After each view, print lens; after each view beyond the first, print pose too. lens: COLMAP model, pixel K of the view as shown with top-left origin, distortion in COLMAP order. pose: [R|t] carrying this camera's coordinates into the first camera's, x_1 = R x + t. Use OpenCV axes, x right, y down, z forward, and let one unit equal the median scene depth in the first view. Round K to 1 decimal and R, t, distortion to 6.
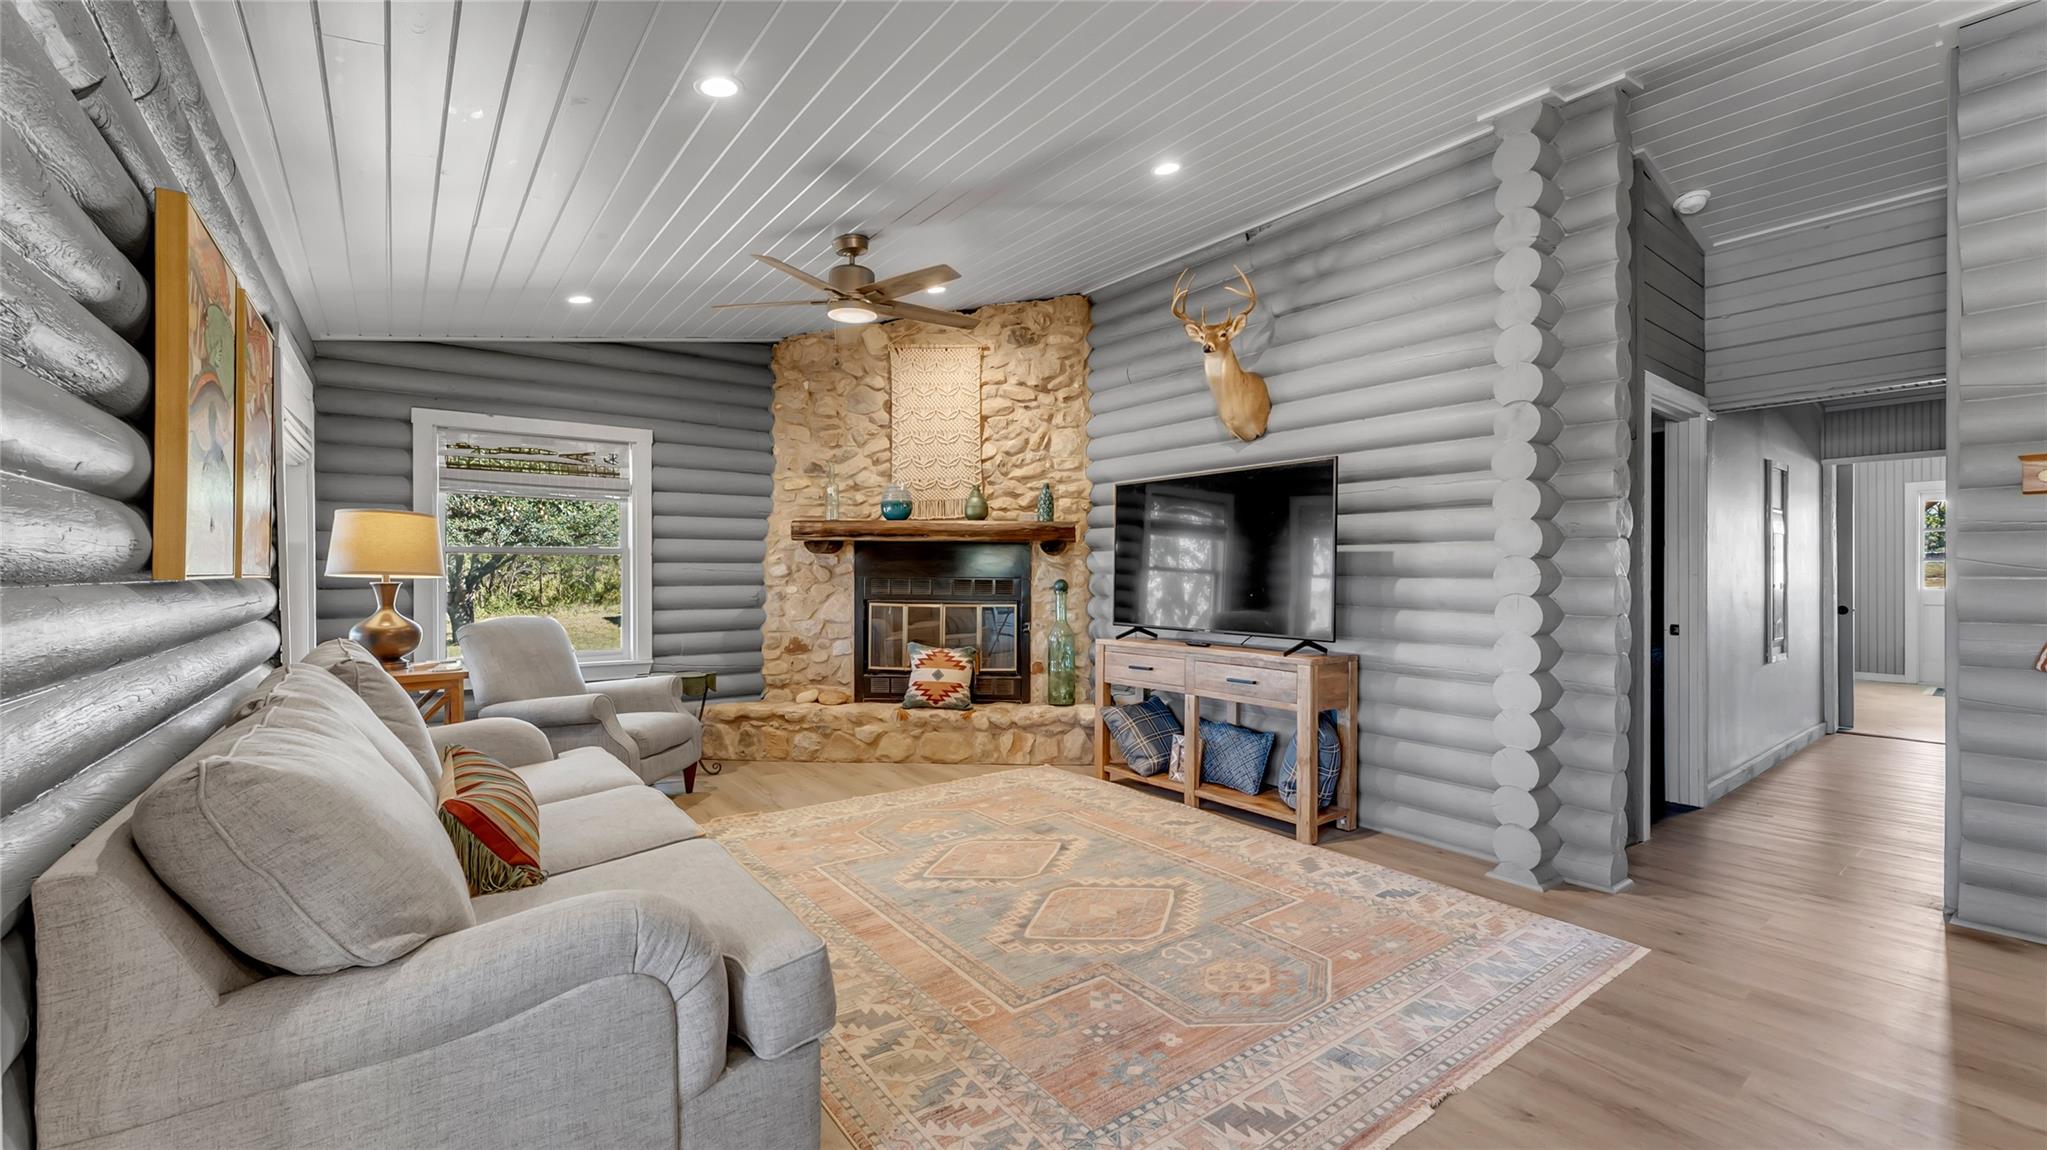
lens RADIAL K [[818.3, 0, 1012.6], [0, 818.3, 573.7], [0, 0, 1]] dist [-0.001260, -0.000516]
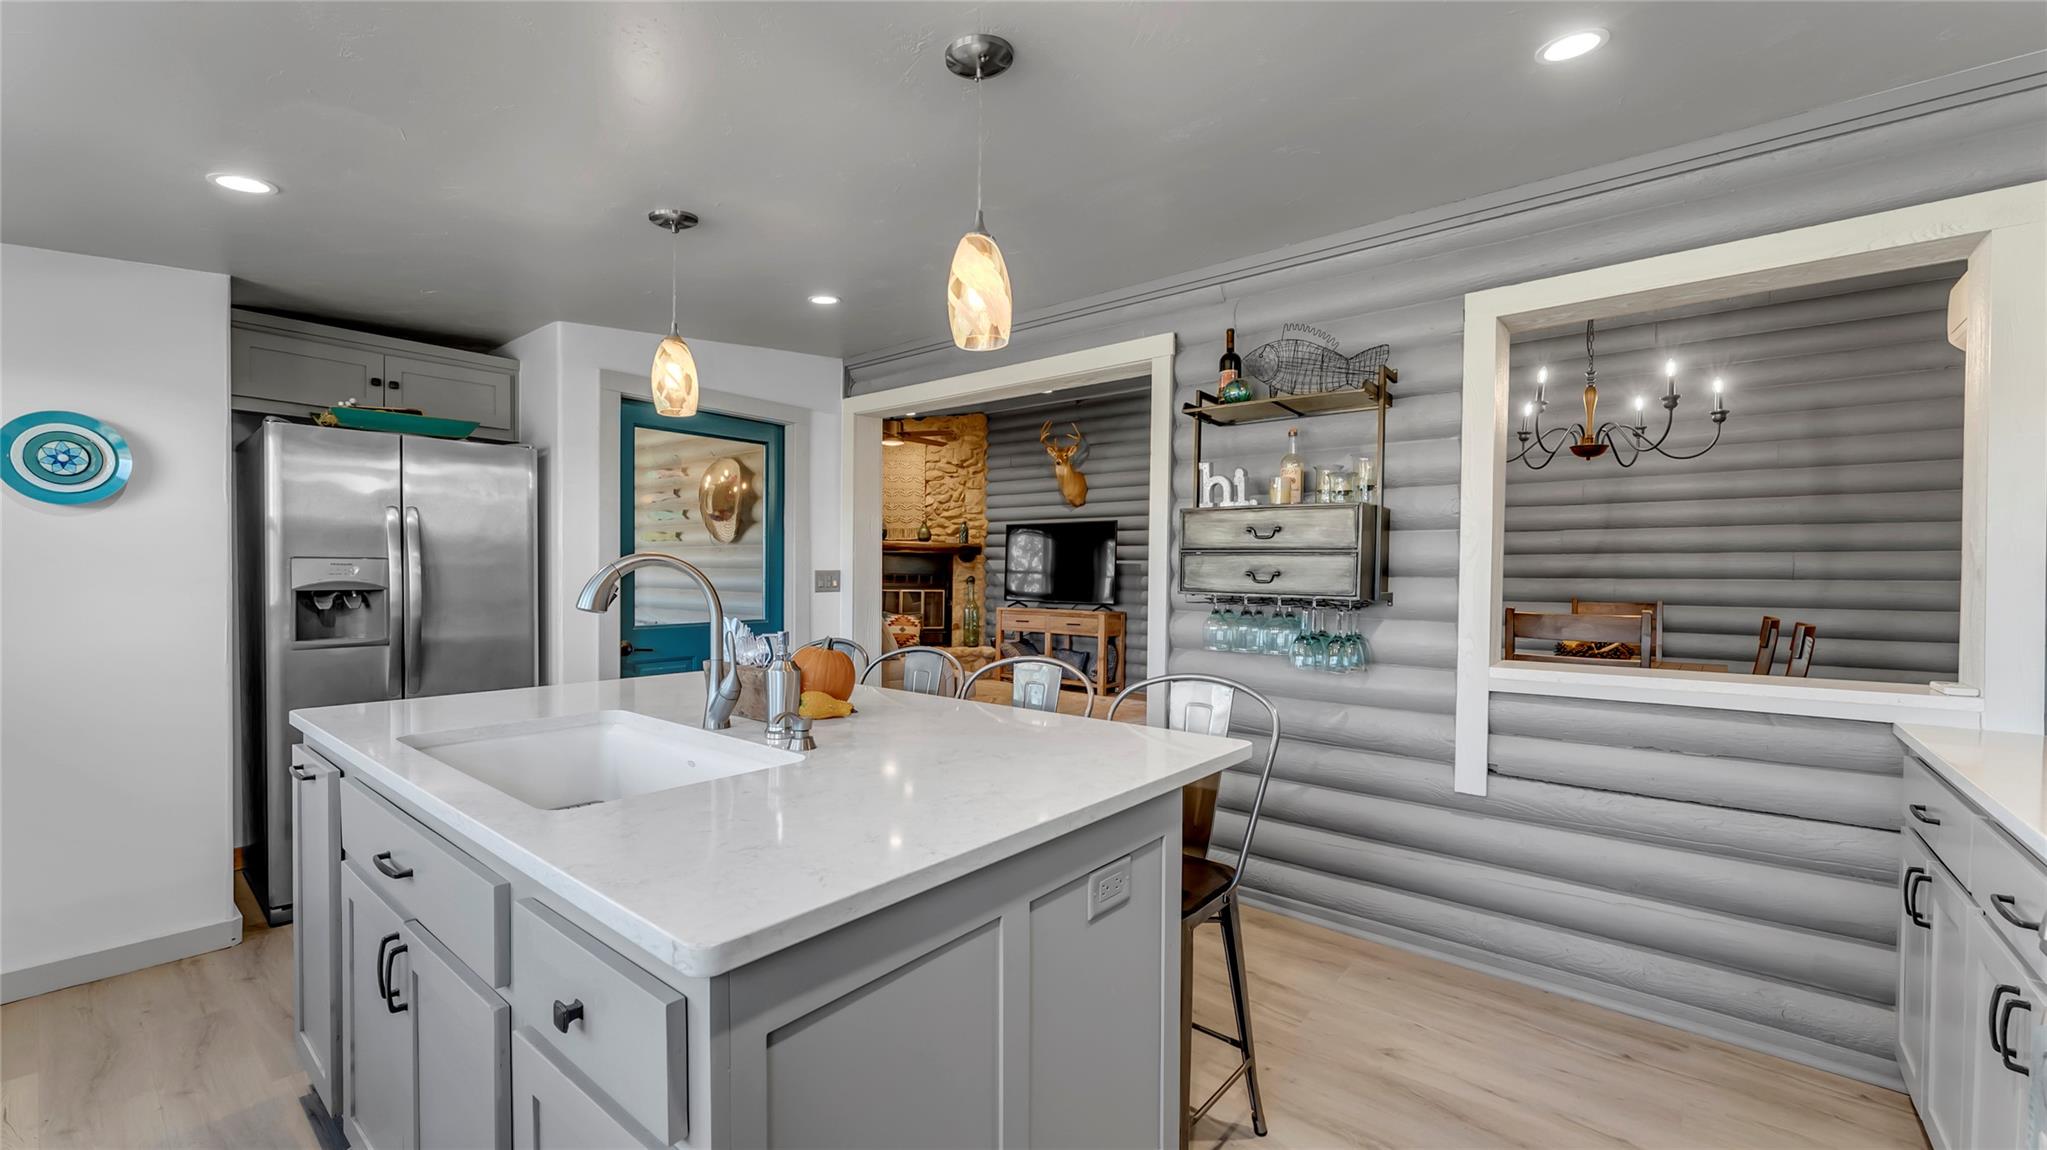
lens RADIAL K [[818.3, 0, 1026.9], [0, 818.3, 589.6], [0, 0, 1]] dist [-0.001260, -0.000516]
pose [[0.967760, 0.007357, 0.251766, -0.276817], [-0.011161, 0.999844, 0.013682, 0.011589], [-0.251626, -0.016051, 0.967691, -0.759452]]
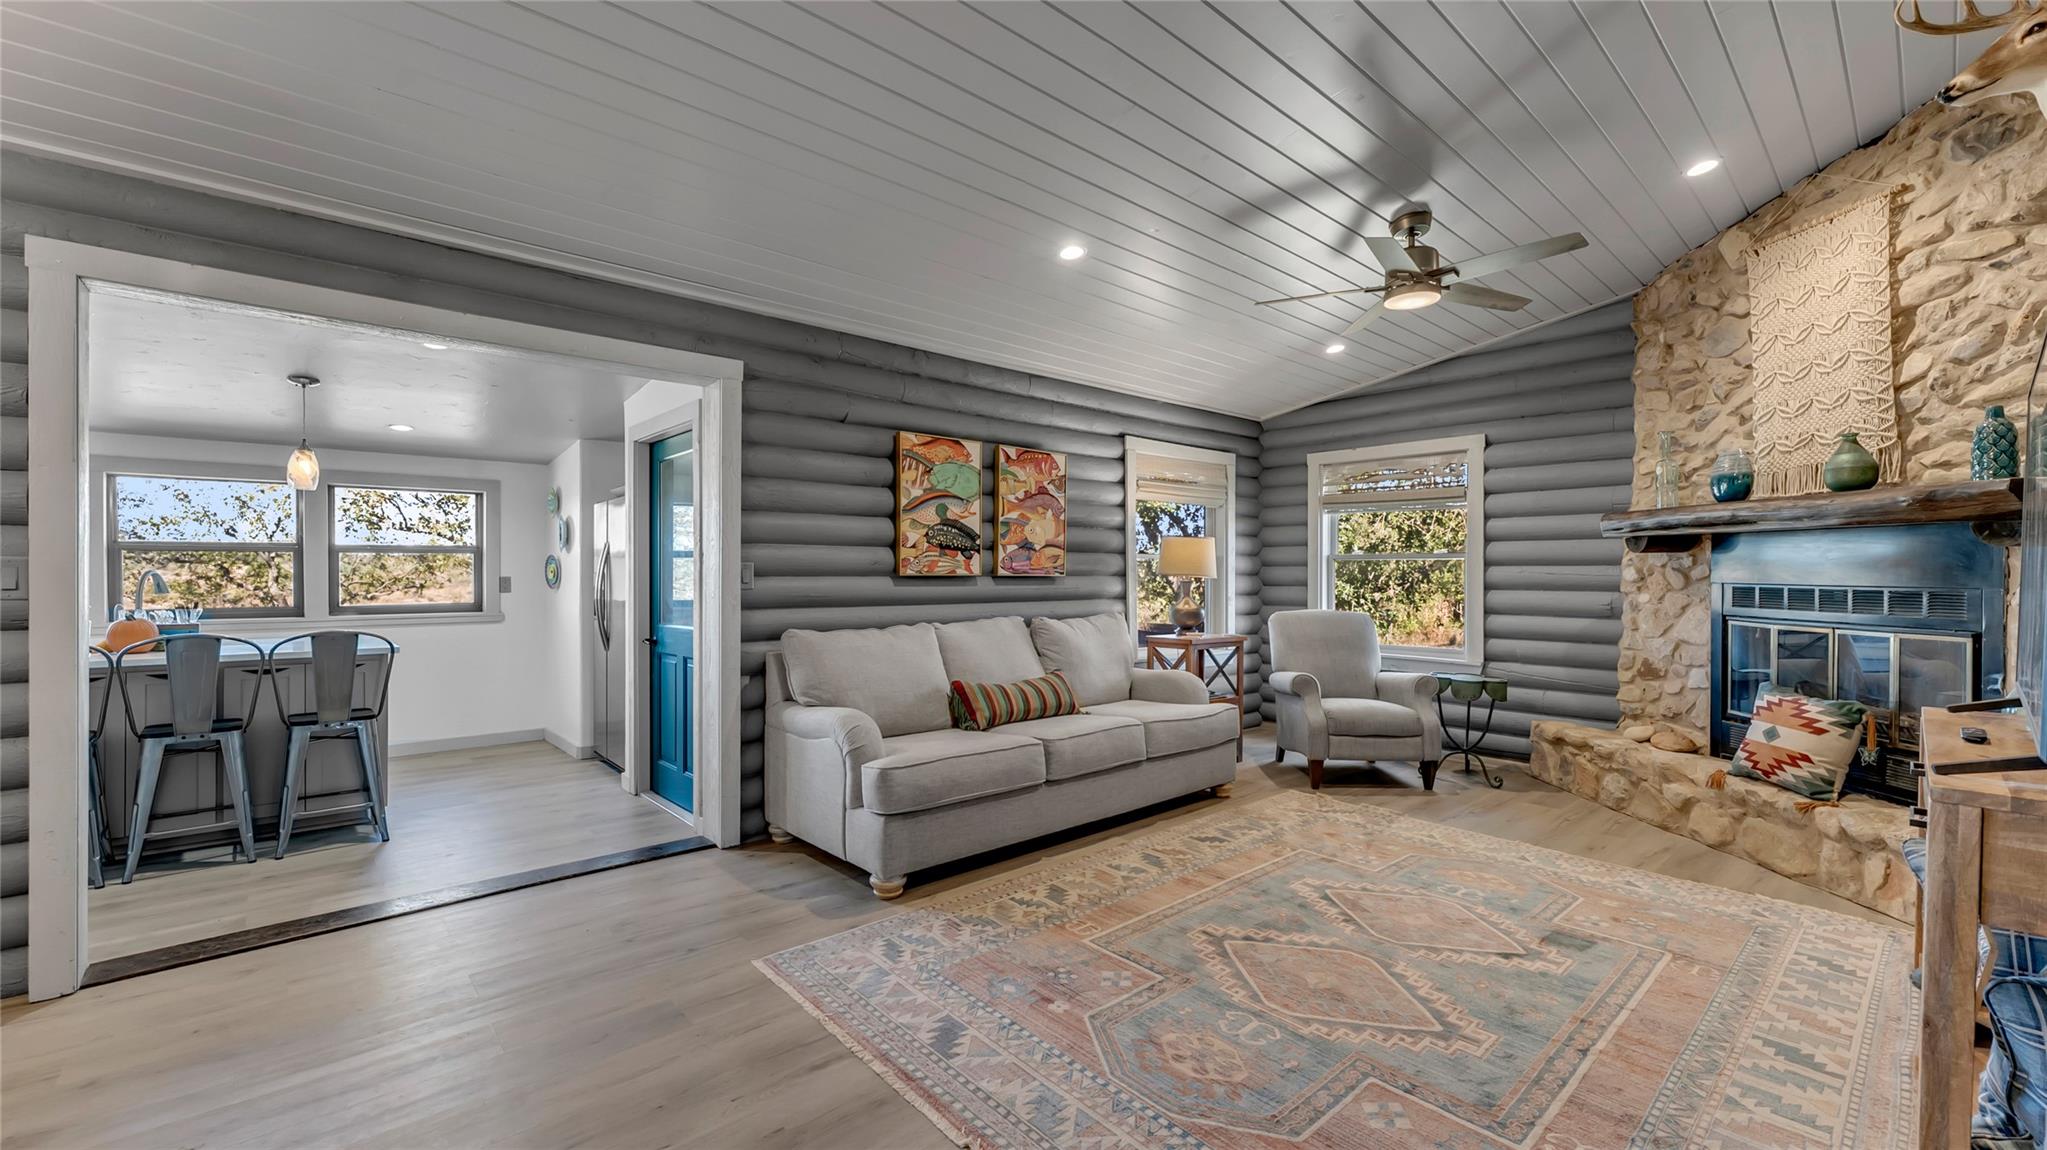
lens RADIAL K [[818.3, 0, 1016.6], [0, 818.3, 579.2], [0, 0, 1]] dist [-0.001260, -0.000516]
pose [[0.092565, 0.008005, -0.995674, 0.507185], [-0.008577, 0.999937, 0.007242, 0.000215], [0.995670, 0.007869, 0.092628, 0.340069]]
